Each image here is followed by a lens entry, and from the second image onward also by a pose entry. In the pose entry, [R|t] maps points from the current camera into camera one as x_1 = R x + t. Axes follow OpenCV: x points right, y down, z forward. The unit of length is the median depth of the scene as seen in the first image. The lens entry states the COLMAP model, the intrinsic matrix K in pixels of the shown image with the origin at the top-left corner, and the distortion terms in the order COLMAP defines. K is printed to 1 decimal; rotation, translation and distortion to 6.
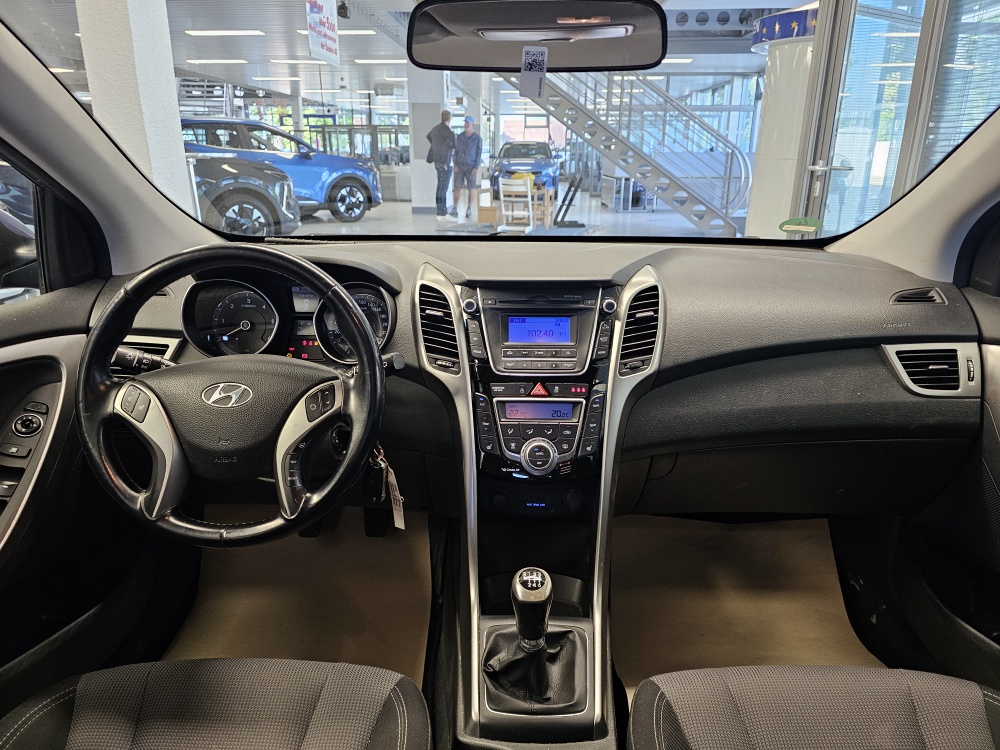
lens RADIAL K [[669.4, 0, 504.0], [0, 669.4, 376.5], [0, 0, 1]] dist [0.044803, -0.000868]
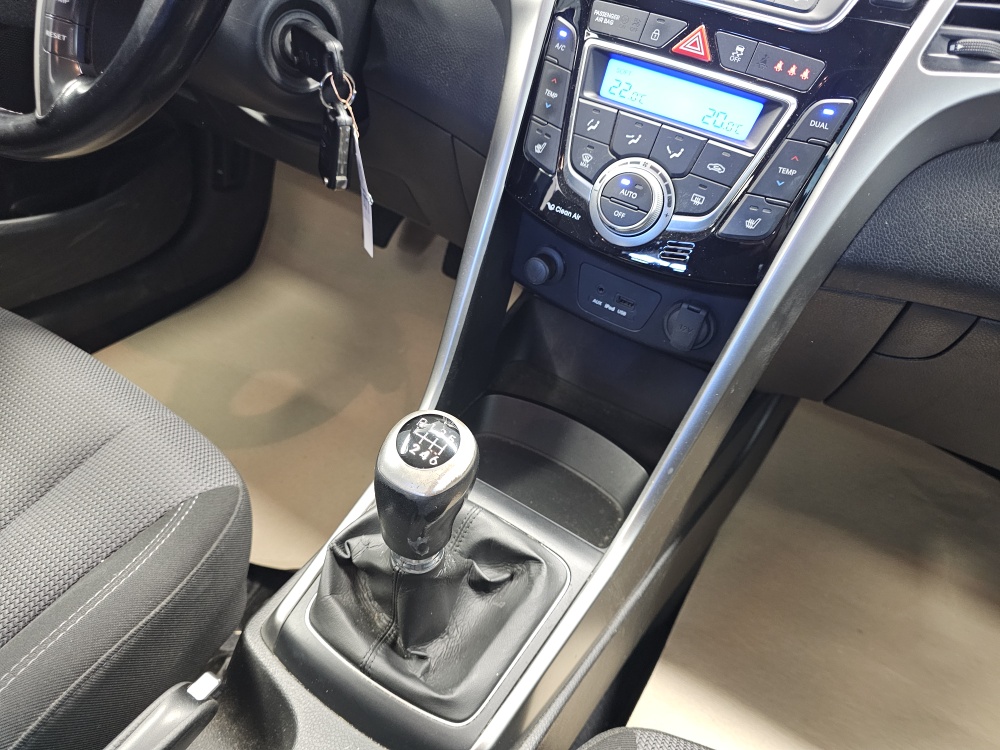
lens RADIAL K [[669.2, 0, 500.0], [0, 669.2, 375.0], [0, 0, 1]] dist [0.052053, -0.058774]
pose [[0.860531, 0.405467, -0.308355, 0.150526], [-0.287131, 0.886095, 0.363857, 0.078857], [0.420764, -0.224572, 0.878934, 0.520298]]
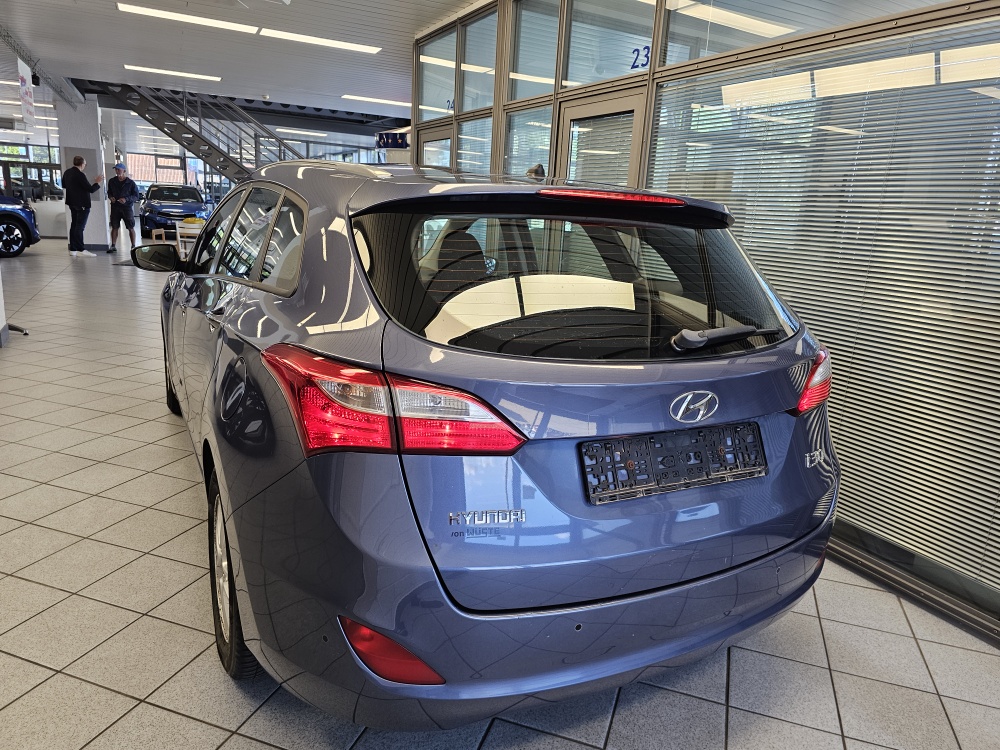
lens RADIAL K [[669.2, 0, 500.0], [0, 669.2, 375.0], [0, 0, 1]] dist [0.052053, -0.058774]
pose [[0.871894, -0.069907, 0.484680, -1.064017], [0.100734, 0.994194, -0.037815, 0.706489], [-0.479222, 0.081795, 0.873874, -2.758718]]
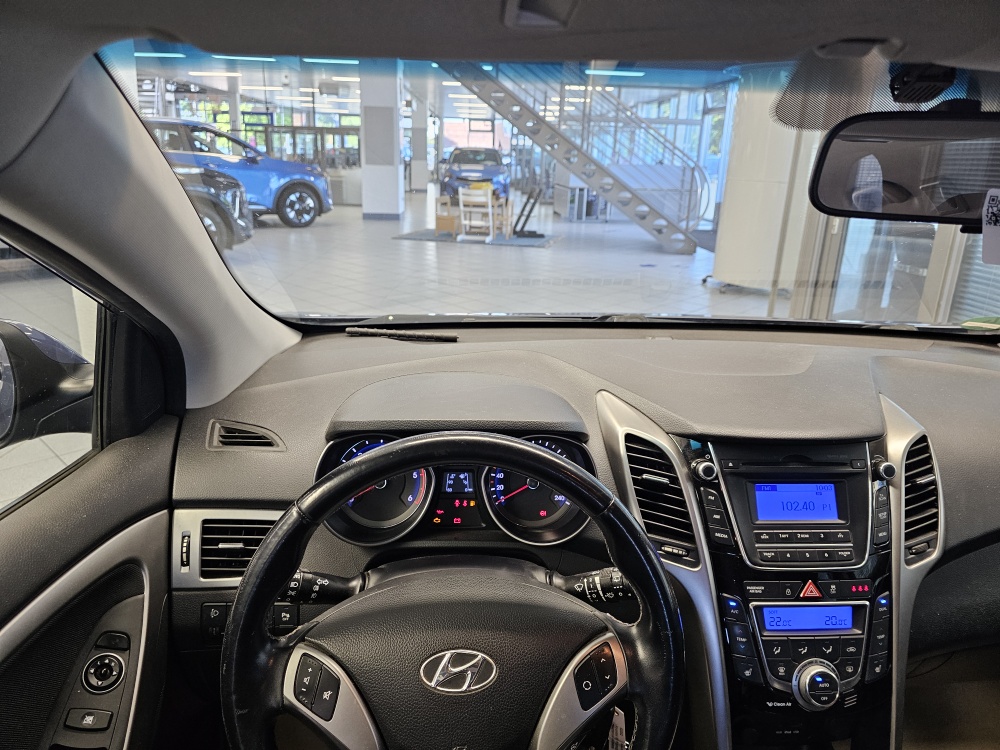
lens RADIAL K [[669.2, 0, 500.0], [0, 669.2, 375.0], [0, 0, 1]] dist [0.052053, -0.058774]
pose [[0.996248, -0.001258, 0.086532, -0.335467], [0.001634, 0.999990, -0.004278, -0.204045], [-0.086526, 0.004403, 0.996240, 0.273643]]
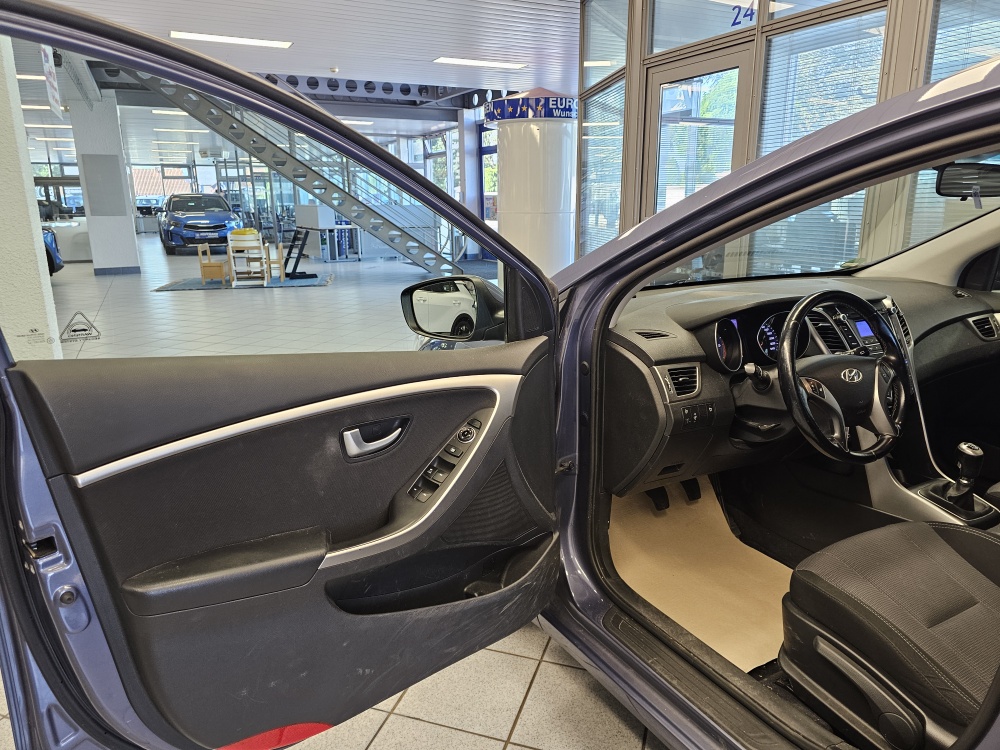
lens RADIAL K [[669.2, 0, 500.0], [0, 669.2, 375.0], [0, 0, 1]] dist [0.052053, -0.058774]
pose [[0.868329, -0.137017, 0.476688, -1.601645], [0.169380, 0.985225, -0.025353, -0.064615], [-0.466171, 0.102756, 0.878707, -0.081451]]
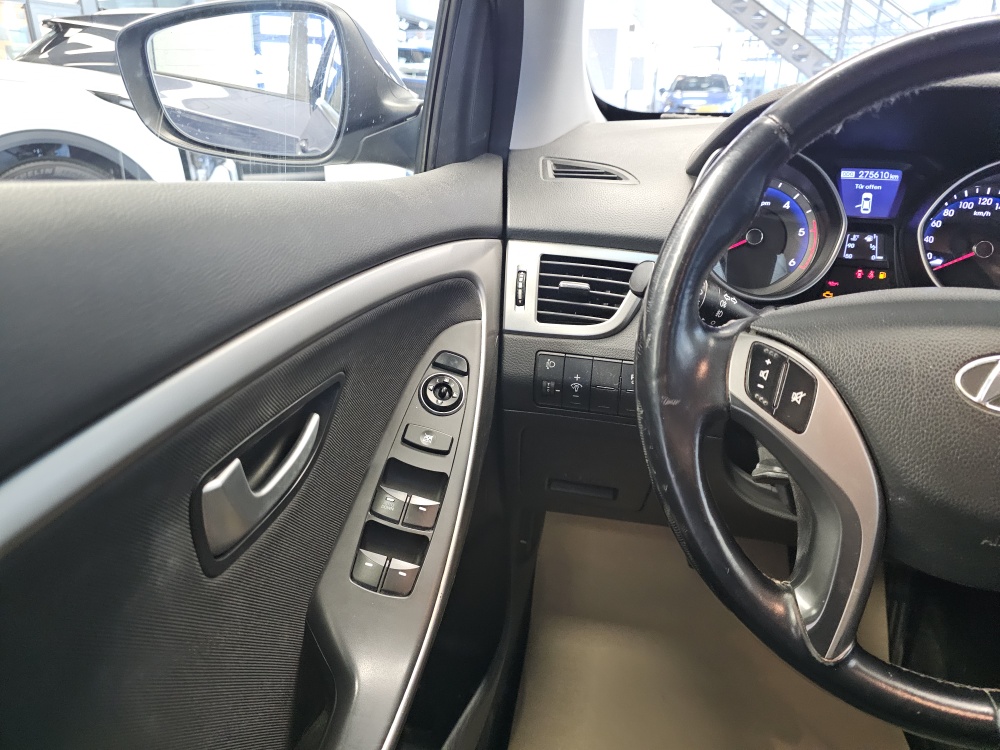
lens RADIAL K [[669.2, 0, 500.0], [0, 669.2, 375.0], [0, 0, 1]] dist [0.052053, -0.058774]
pose [[0.978324, 0.083945, -0.189305, -0.505433], [-0.069227, 0.994136, 0.083076, 0.006614], [0.195168, -0.068170, 0.978398, 0.432561]]
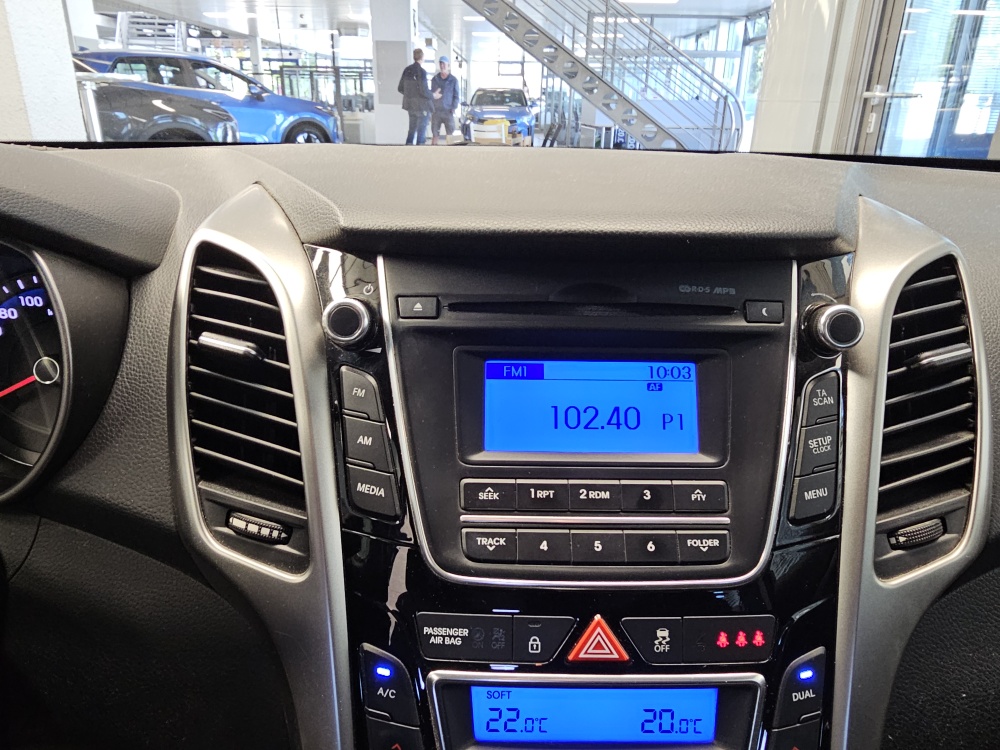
lens RADIAL K [[673.0, 0, 492.9], [0, 673.0, 374.3], [0, 0, 1]] dist [0.012684, -0.000755]
pose [[0.999673, 0.002497, 0.025461, 0.003032], [-0.003989, 0.998267, 0.058706, -0.098007], [-0.025270, -0.058788, 0.997951, 0.702193]]
